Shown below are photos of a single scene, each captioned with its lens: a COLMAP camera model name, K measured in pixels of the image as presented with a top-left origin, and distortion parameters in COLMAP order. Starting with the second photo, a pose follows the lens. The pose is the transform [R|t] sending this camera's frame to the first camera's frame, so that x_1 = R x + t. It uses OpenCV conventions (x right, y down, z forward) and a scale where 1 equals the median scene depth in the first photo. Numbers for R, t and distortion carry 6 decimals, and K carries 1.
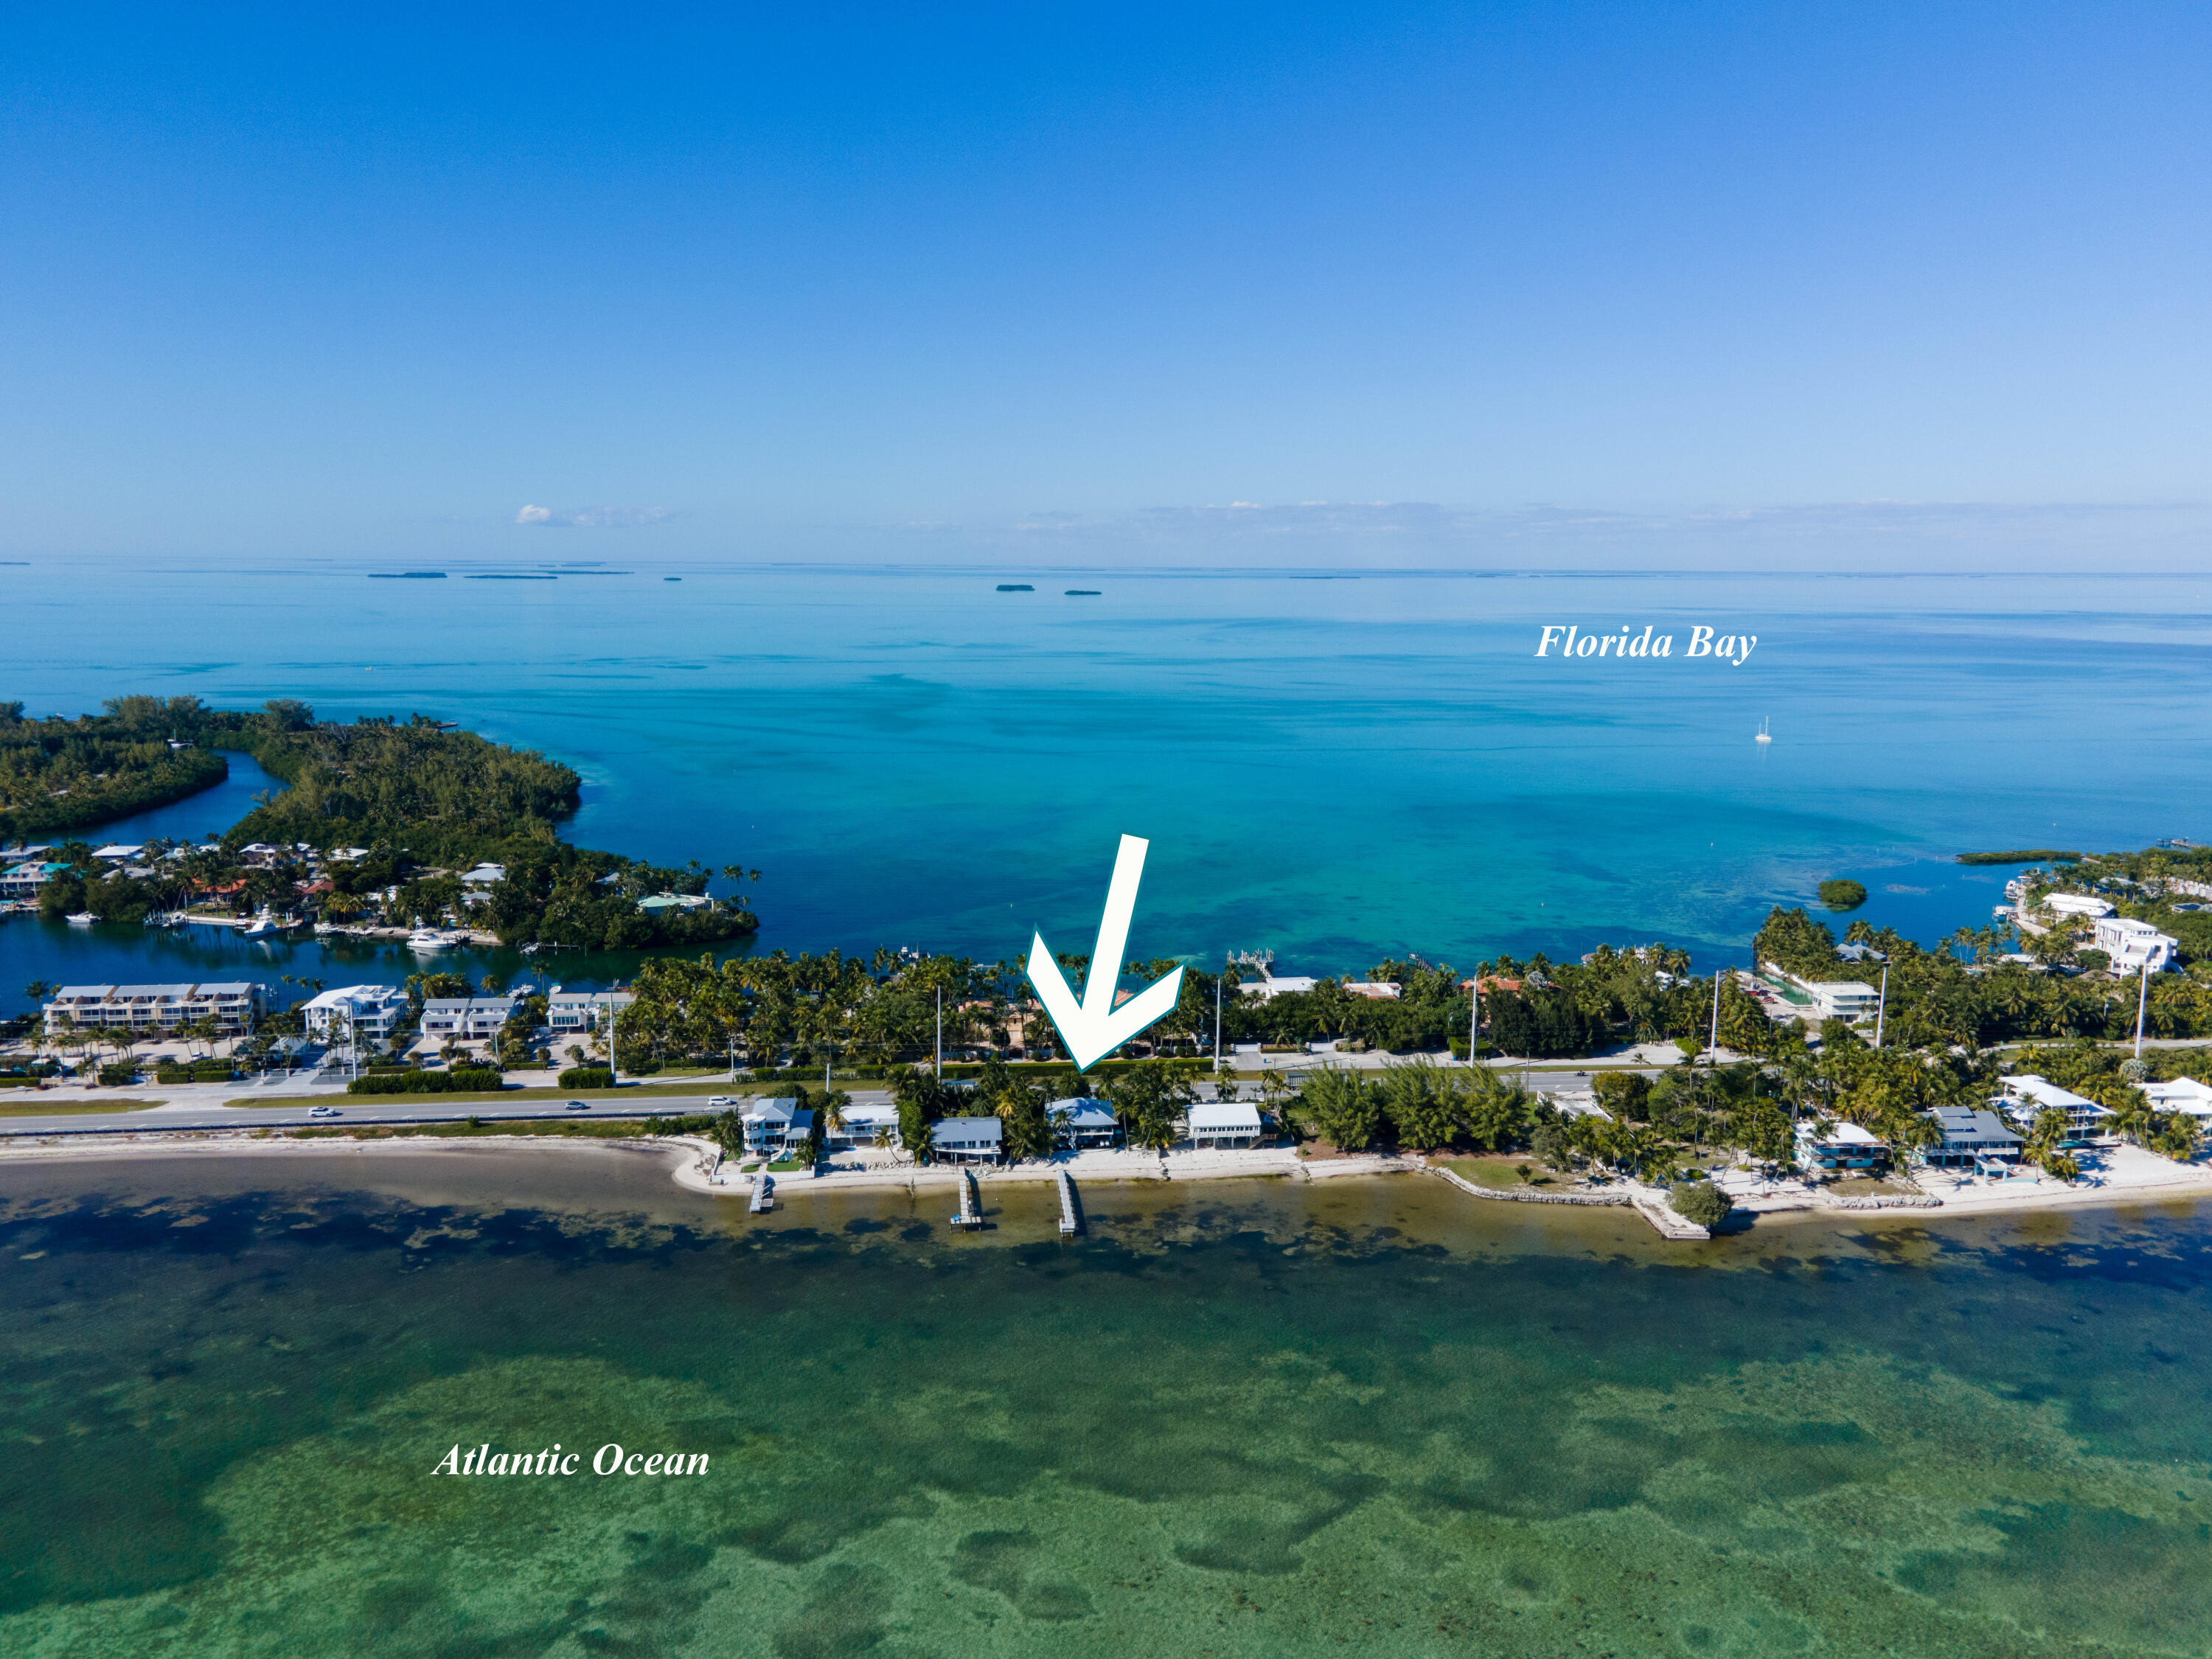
lens RADIAL K [[1592.0, 0, 1106.0], [0, 1592.0, 829.5], [0, 0, 1]] dist [0.029723, 0.004091]
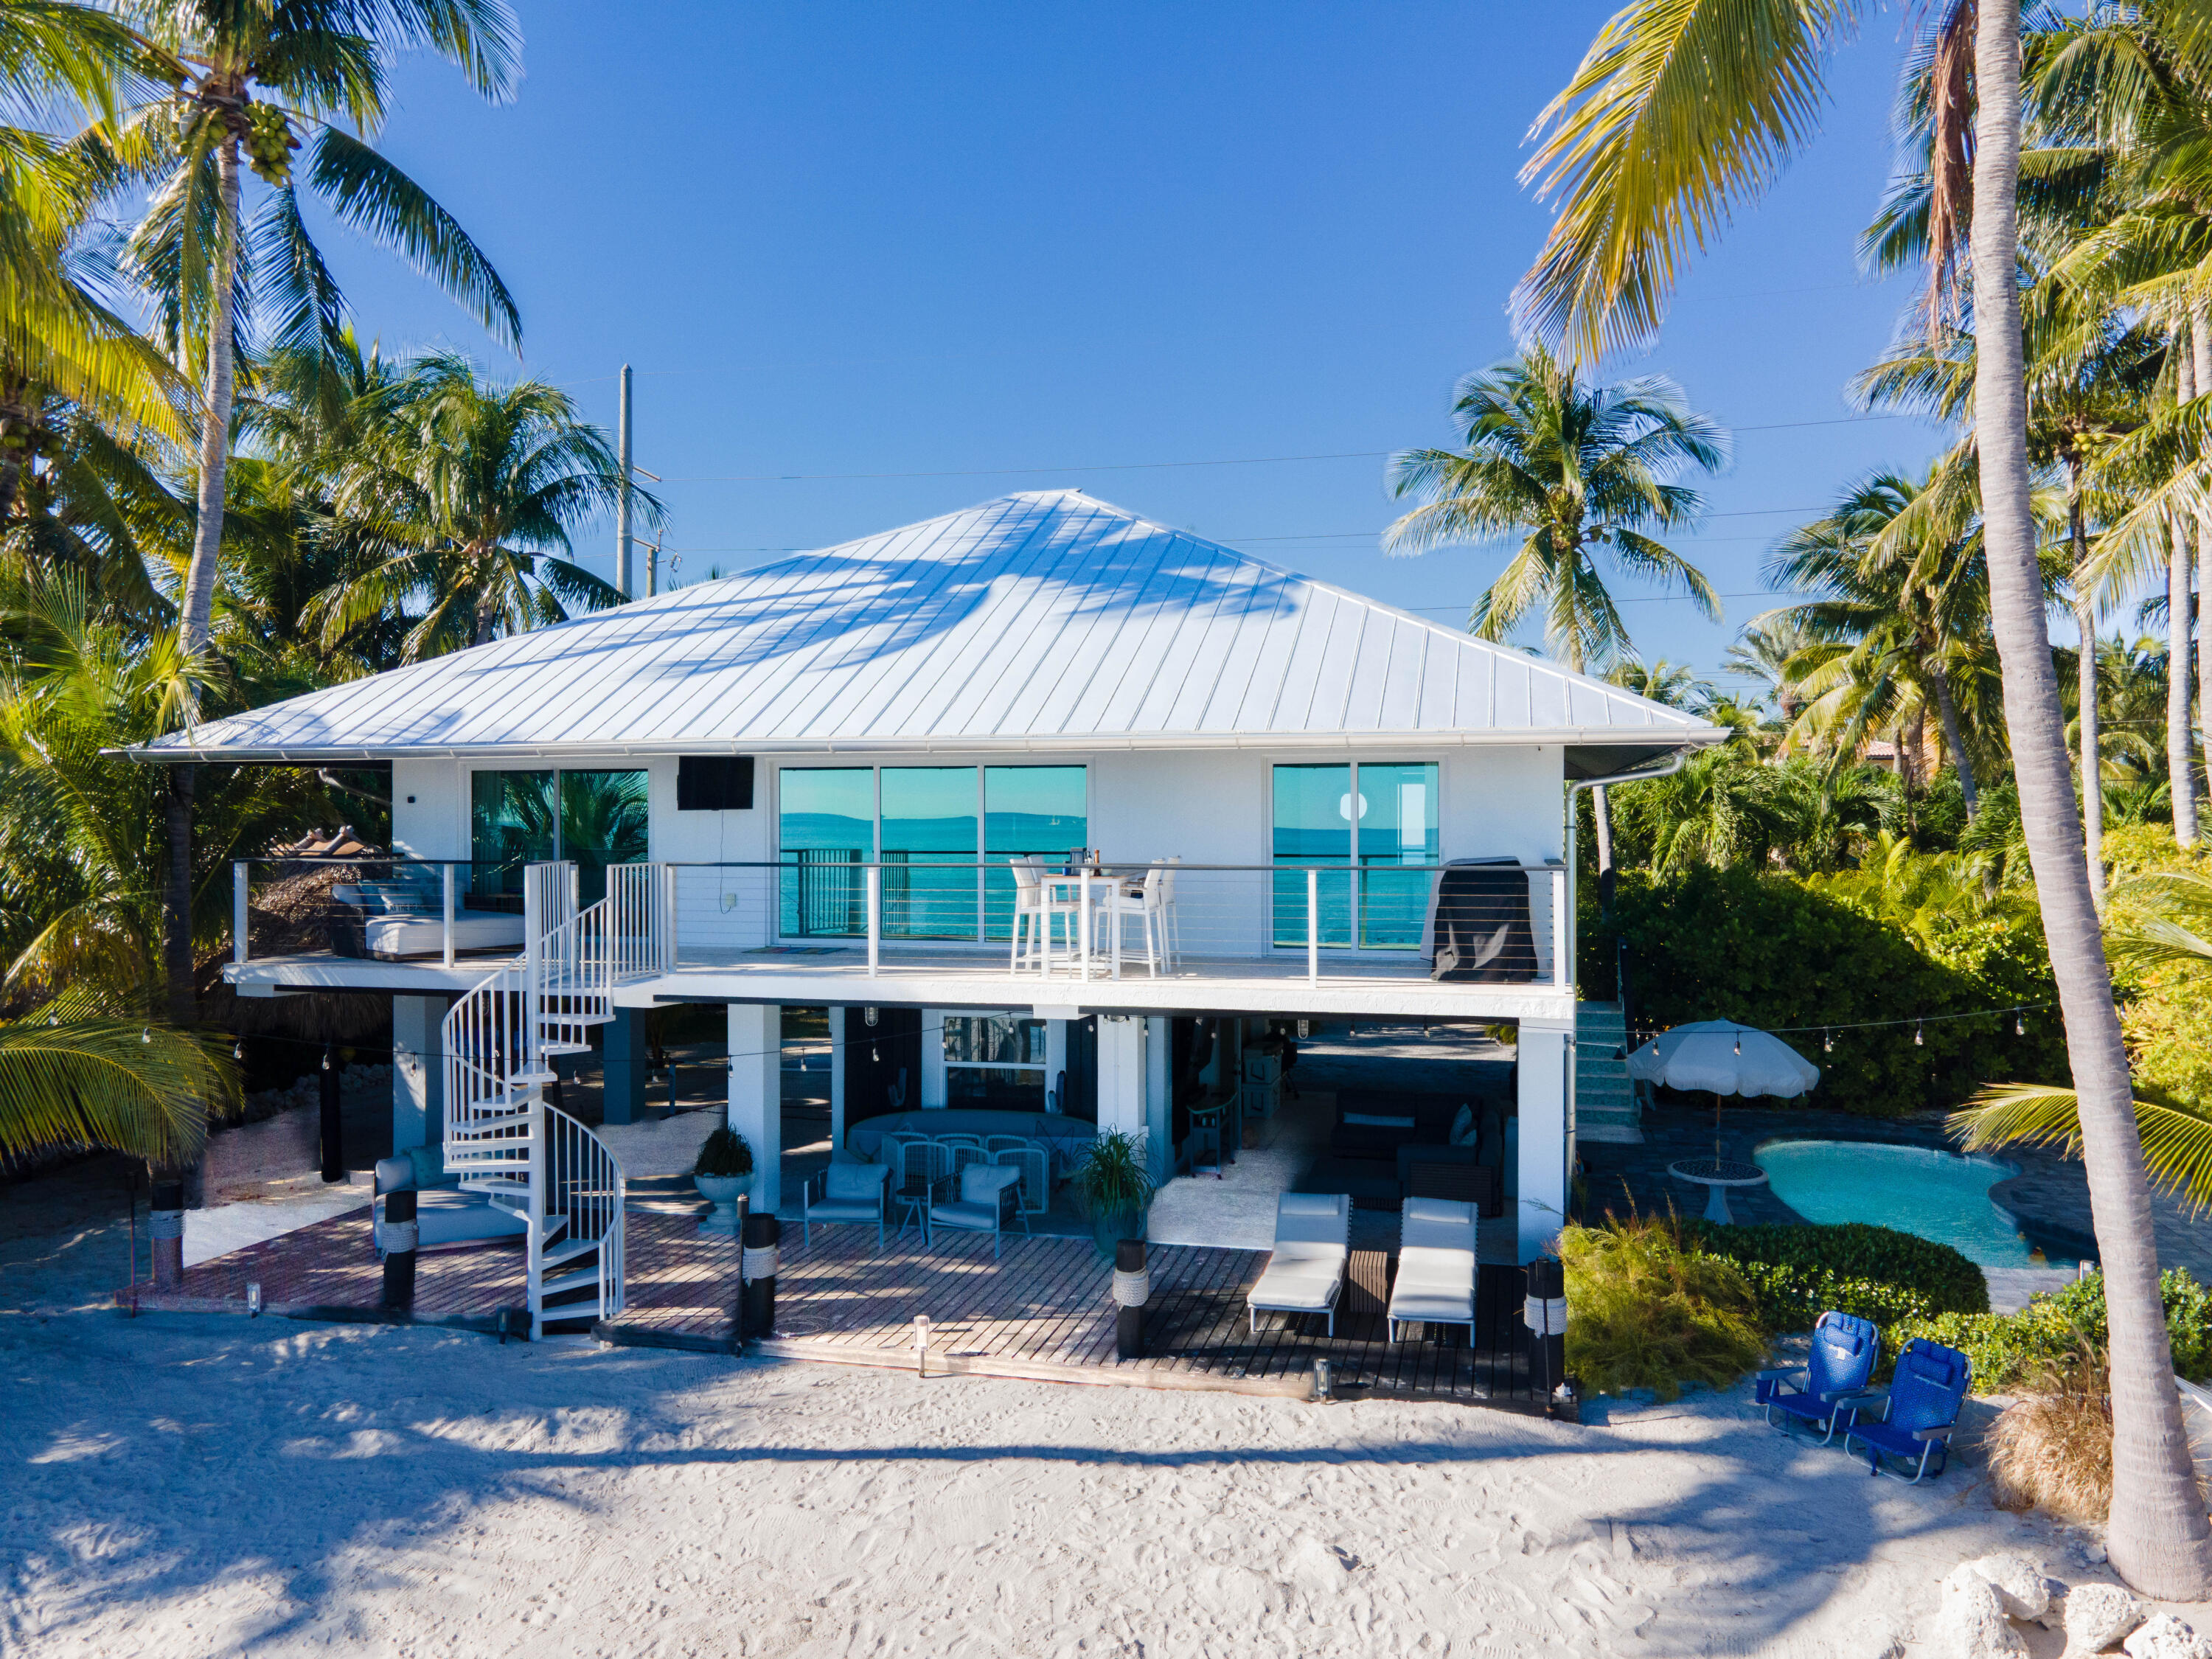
lens RADIAL K [[1592.0, 0, 1106.0], [0, 1592.0, 829.5], [0, 0, 1]] dist [0.029723, 0.004091]
pose [[0.942513, -0.002686, -0.334160, 0.008409], [-0.043728, 0.990378, -0.131298, 0.285370], [0.331297, 0.138363, 0.933326, 1.425453]]
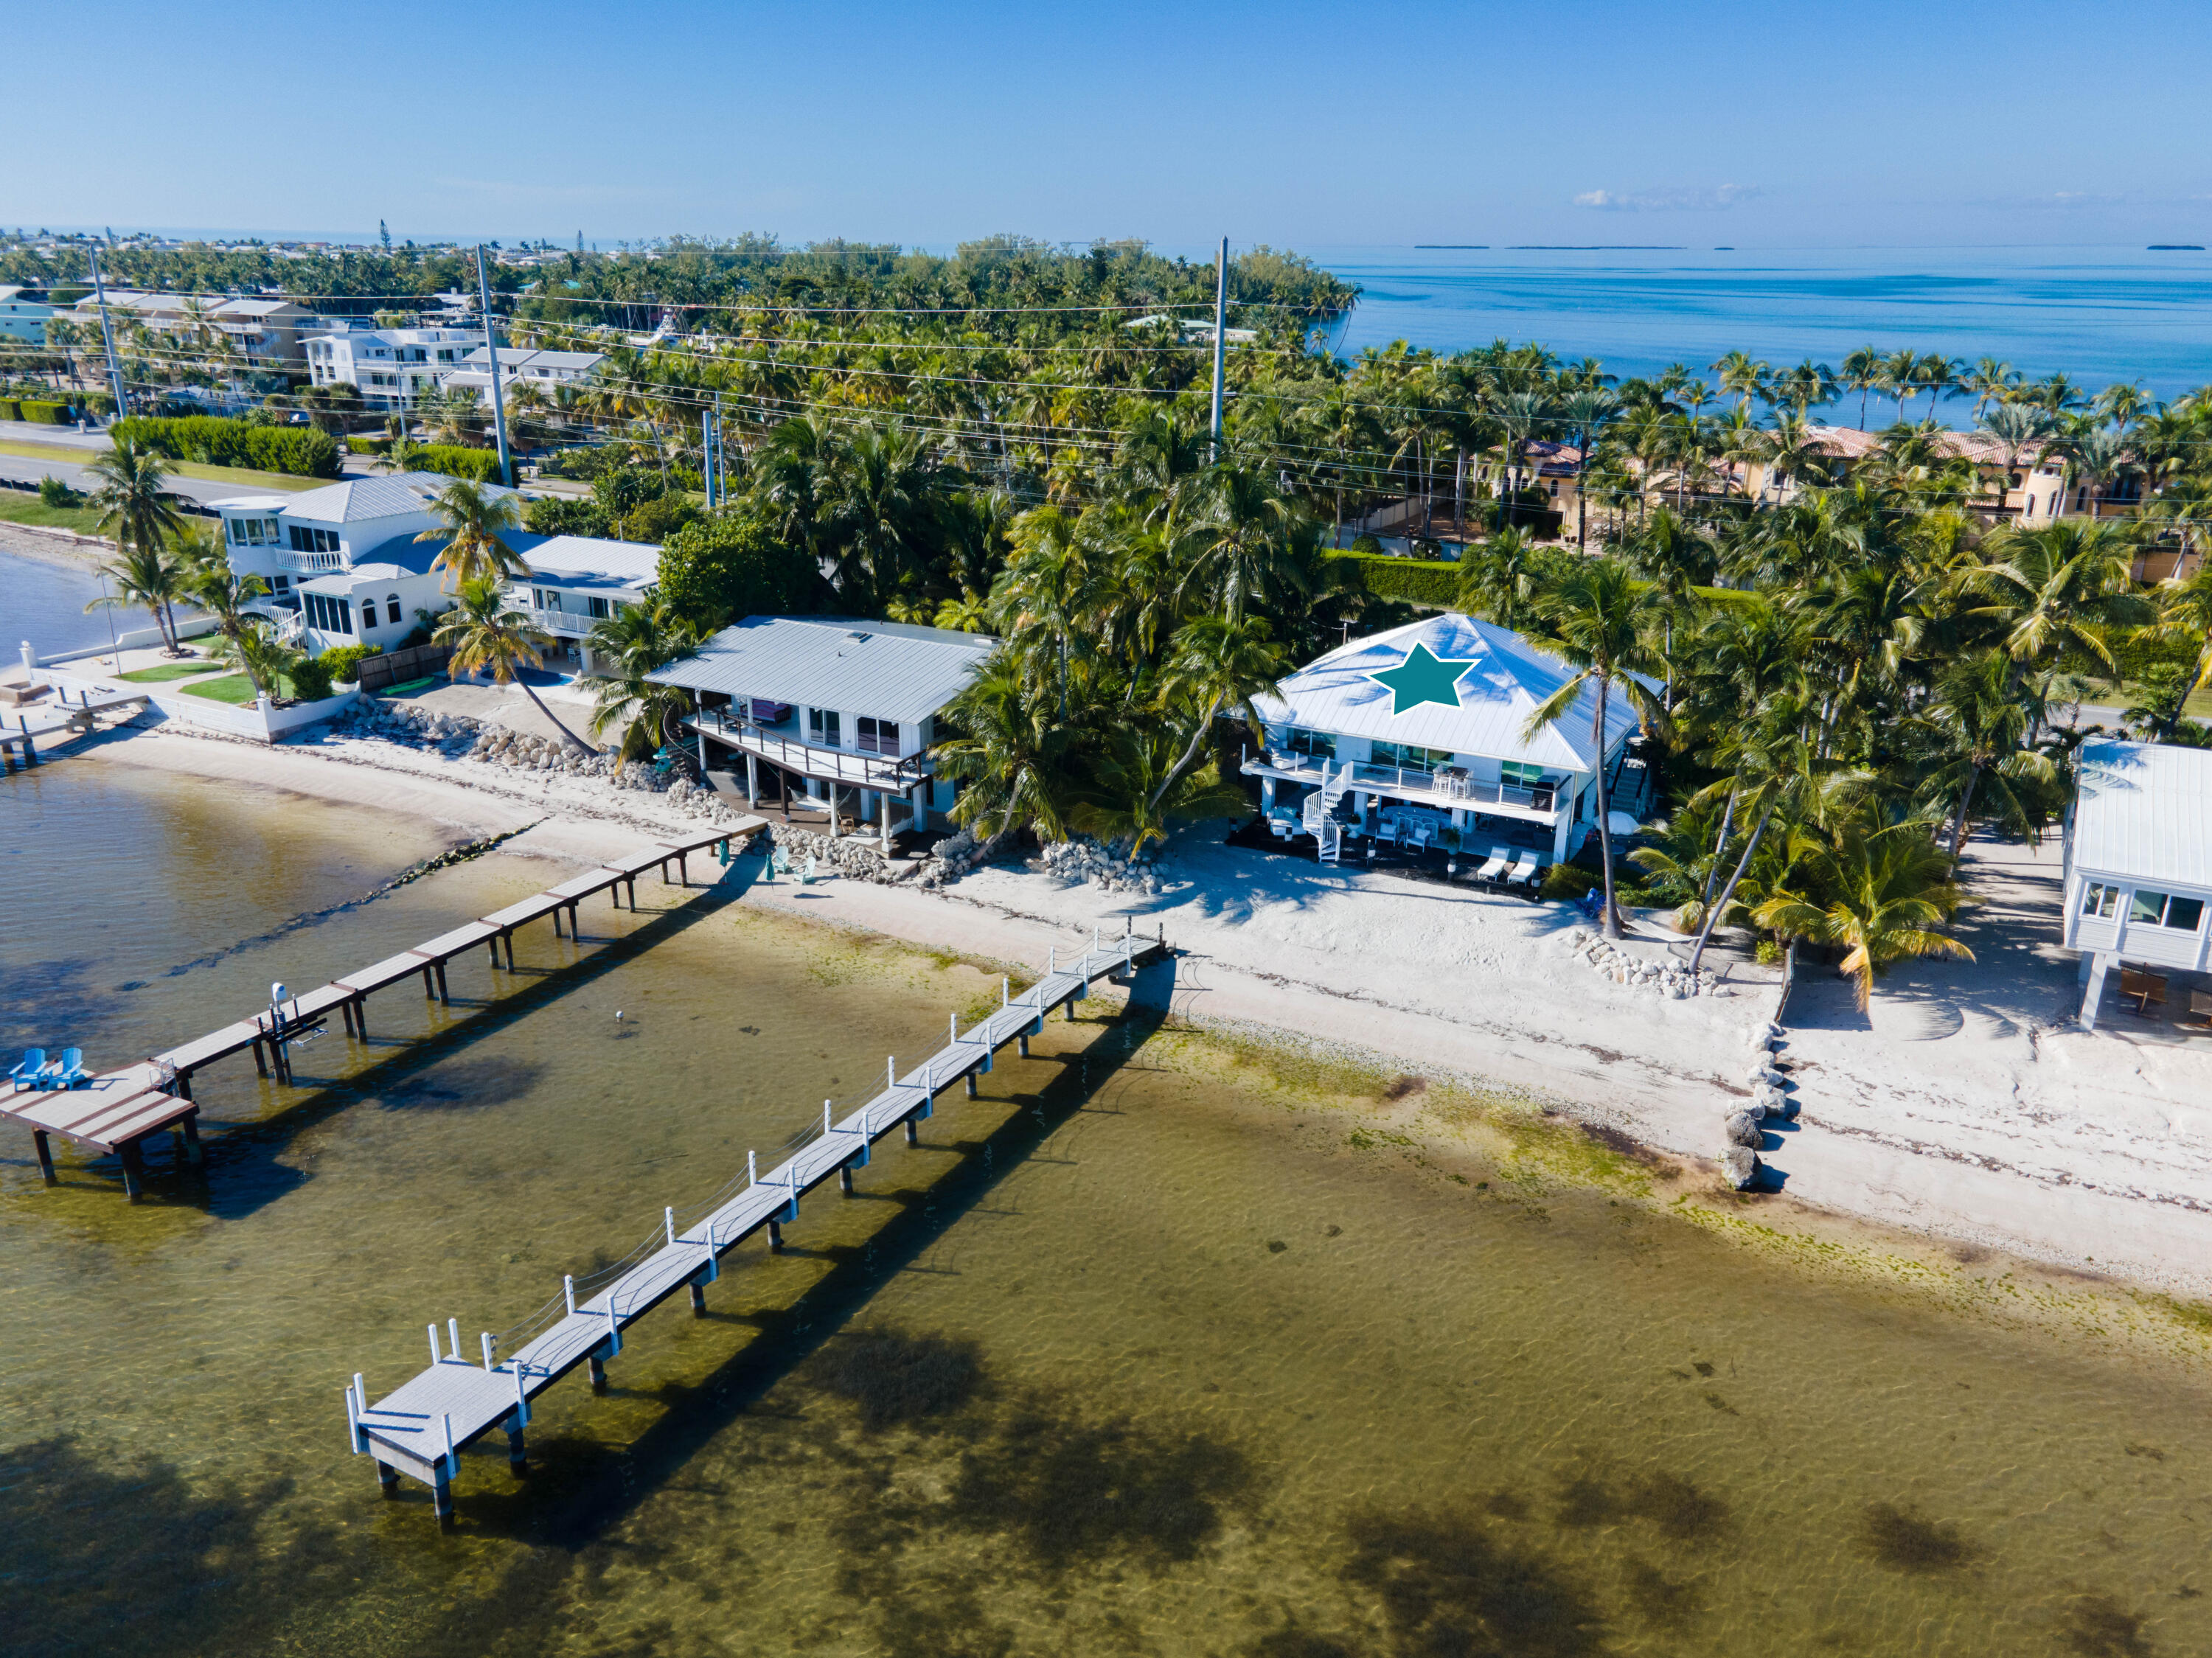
lens RADIAL K [[1591.9, 0, 1106.0], [0, 1591.9, 829.0], [0, 0, 1]] dist [0.029723, 0.004091]
pose [[0.821907, 0.193788, -0.535645, 0.086694], [-0.089585, 0.972625, 0.214420, 0.234263], [0.562534, -0.128247, 0.816767, 1.225194]]
